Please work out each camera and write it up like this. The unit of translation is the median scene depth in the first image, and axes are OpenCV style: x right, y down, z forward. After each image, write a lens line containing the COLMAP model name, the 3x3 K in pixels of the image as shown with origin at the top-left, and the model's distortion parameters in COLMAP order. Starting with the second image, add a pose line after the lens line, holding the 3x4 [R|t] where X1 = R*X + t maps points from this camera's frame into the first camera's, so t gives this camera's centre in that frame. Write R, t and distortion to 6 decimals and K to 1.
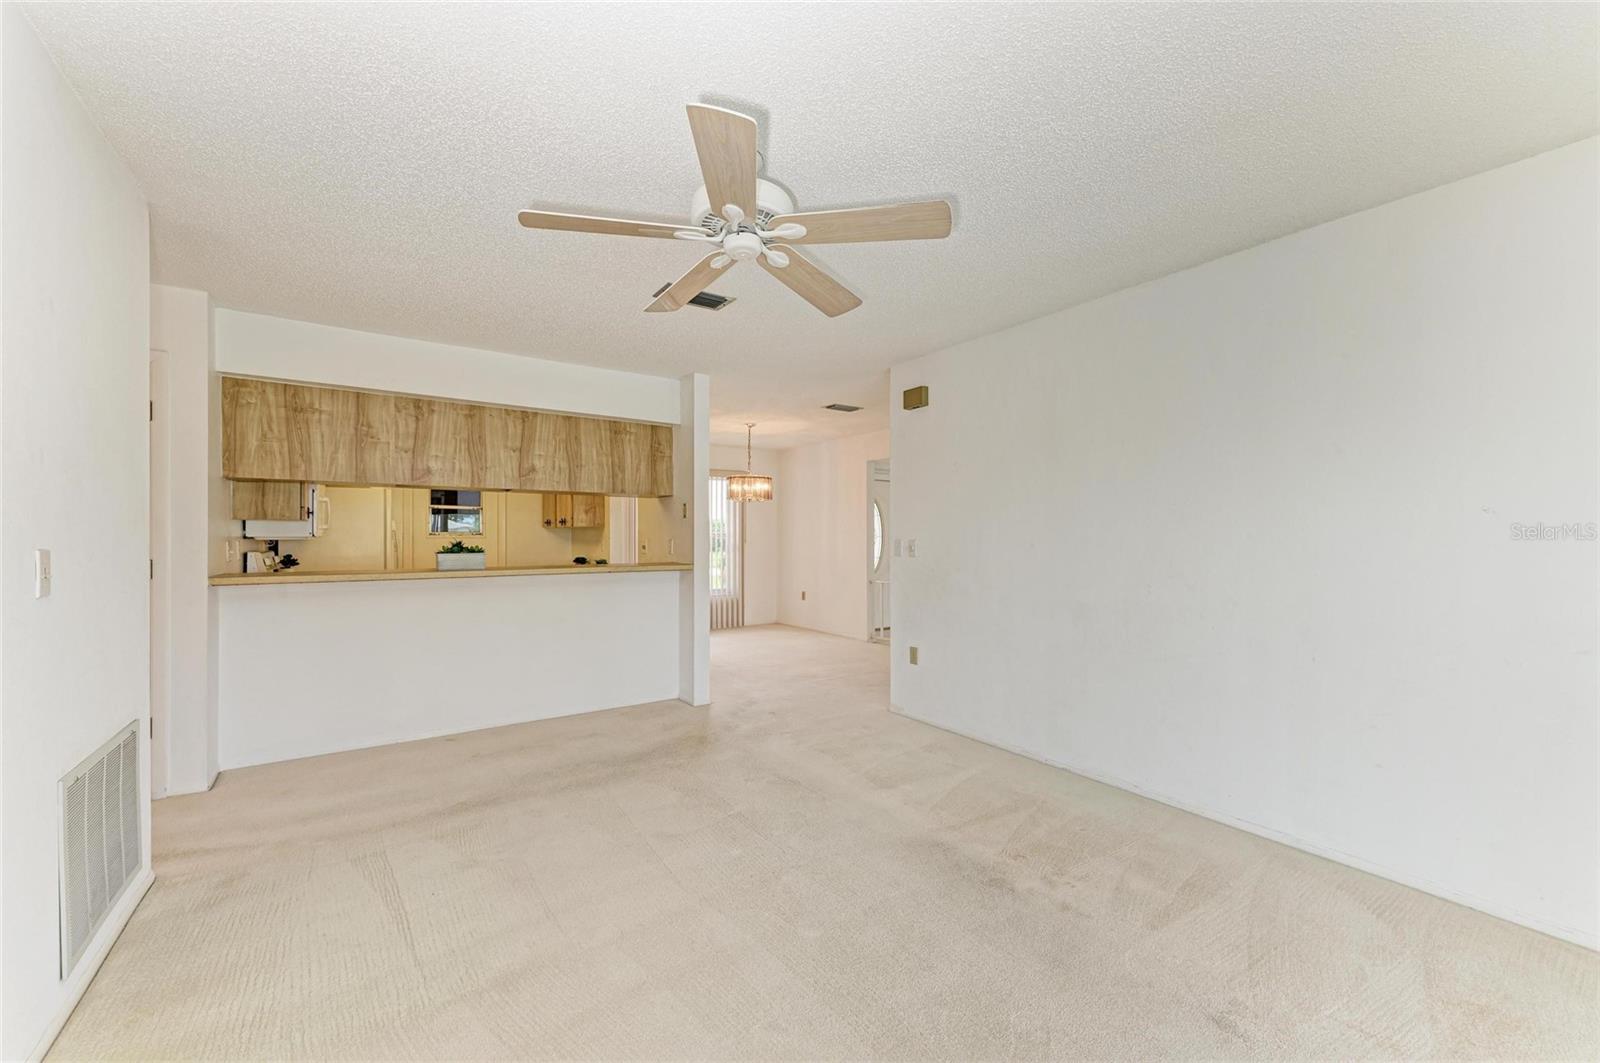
lens RADIAL K [[605.9, 0, 792.3], [0, 605.9, 542.4], [0, 0, 1]] dist [0.014420, 0.000056]
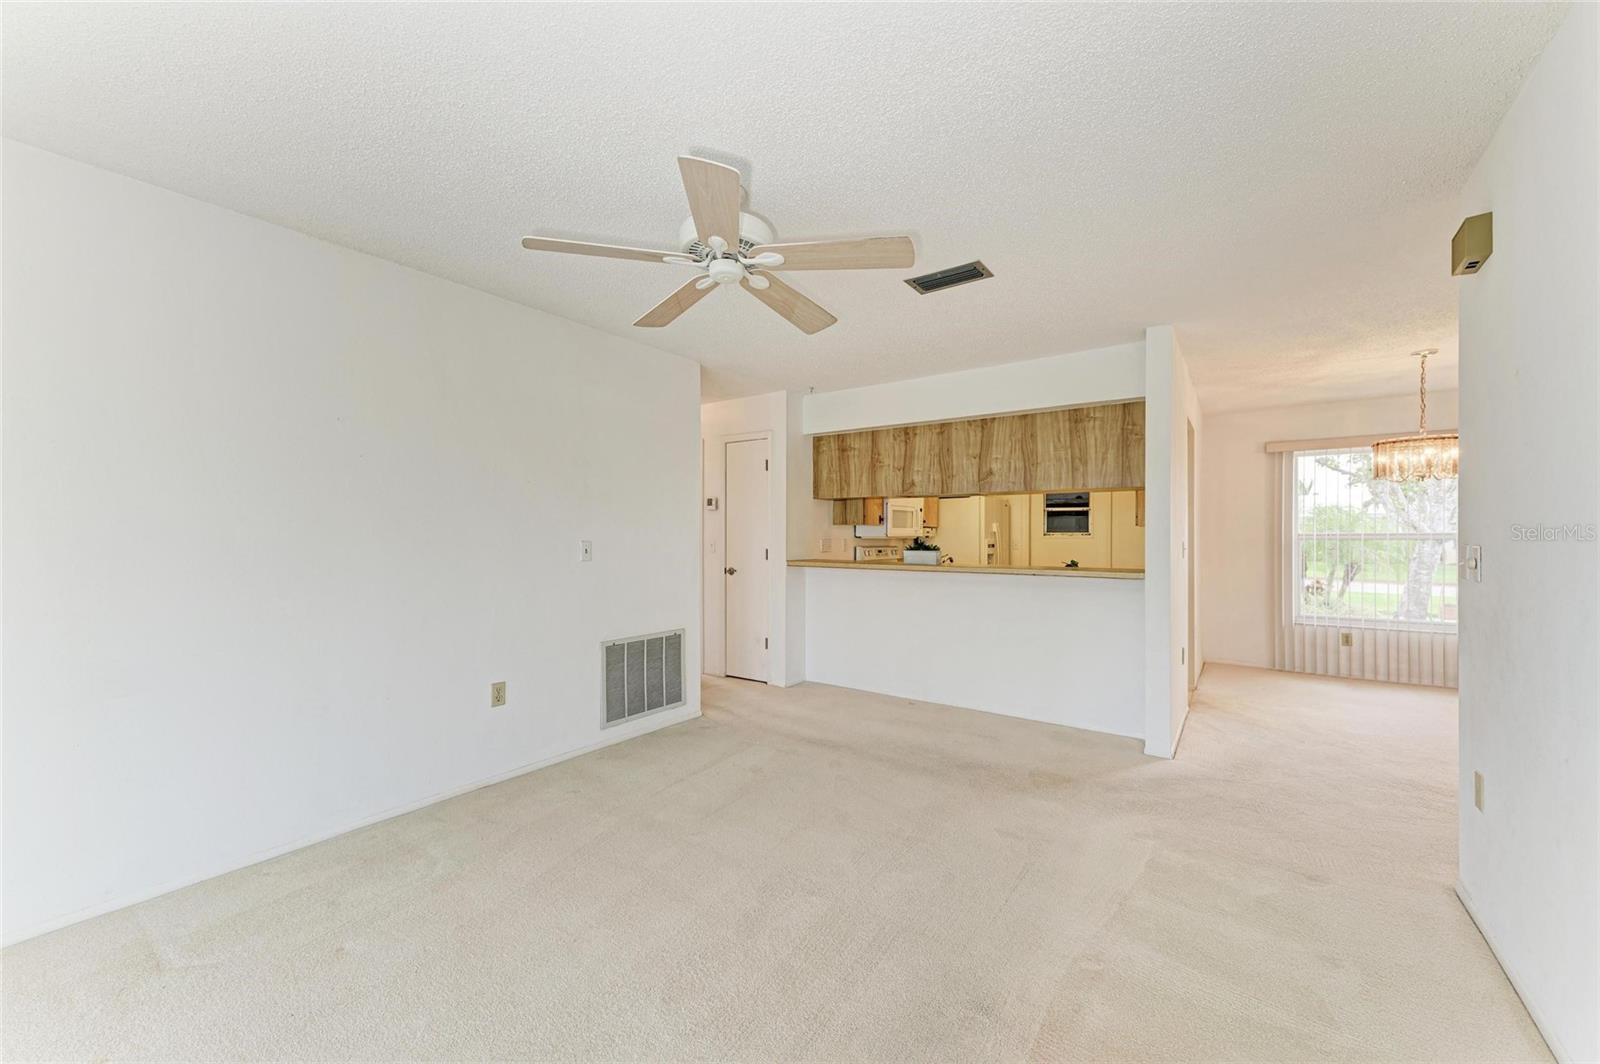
lens RADIAL K [[625.3, 0, 798.5], [0, 625.3, 537.9], [0, 0, 1]] dist [0.016427, 0.000203]
pose [[0.346310, 0.012799, -0.938033, 0.482337], [-0.004404, 0.999918, 0.012017, -0.019594], [0.938110, -0.000031, 0.346338, 0.319500]]
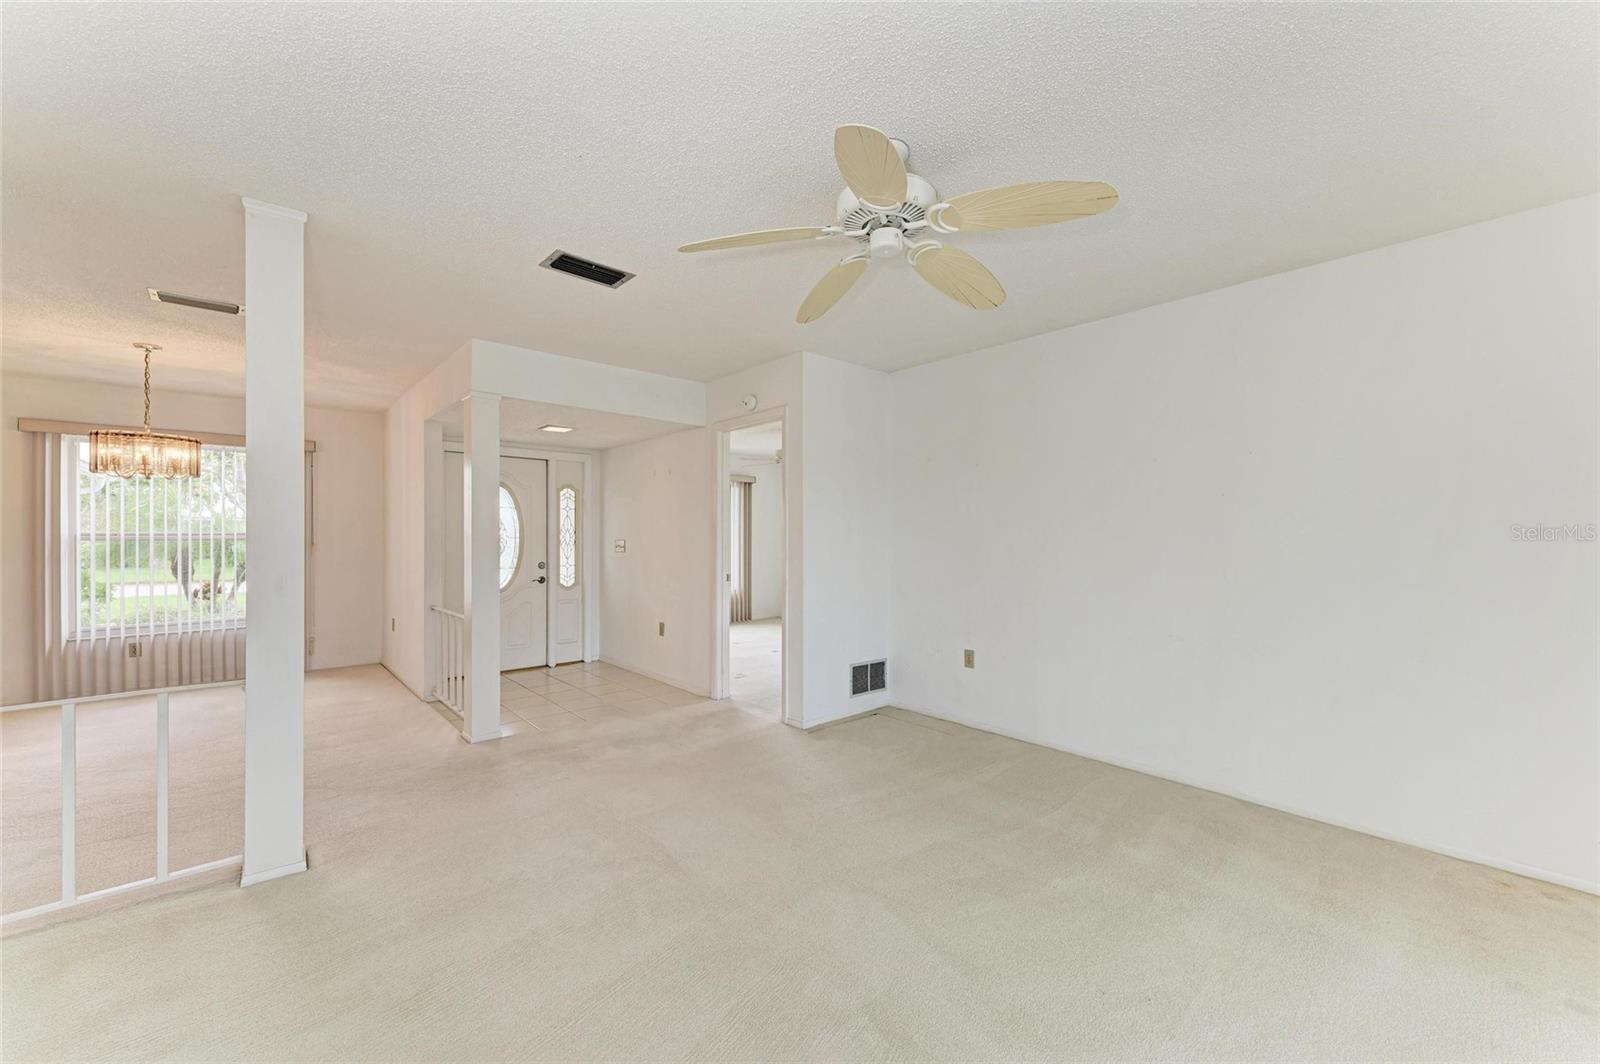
lens RADIAL K [[625.3, 0, 798.5], [0, 625.3, 537.9], [0, 0, 1]] dist [0.016427, 0.000203]
pose [[0.994373, 0.009750, 0.105486, 0.750708], [-0.009765, 0.999952, -0.000372, -0.021166], [-0.105484, -0.000660, 0.994421, 0.506319]]
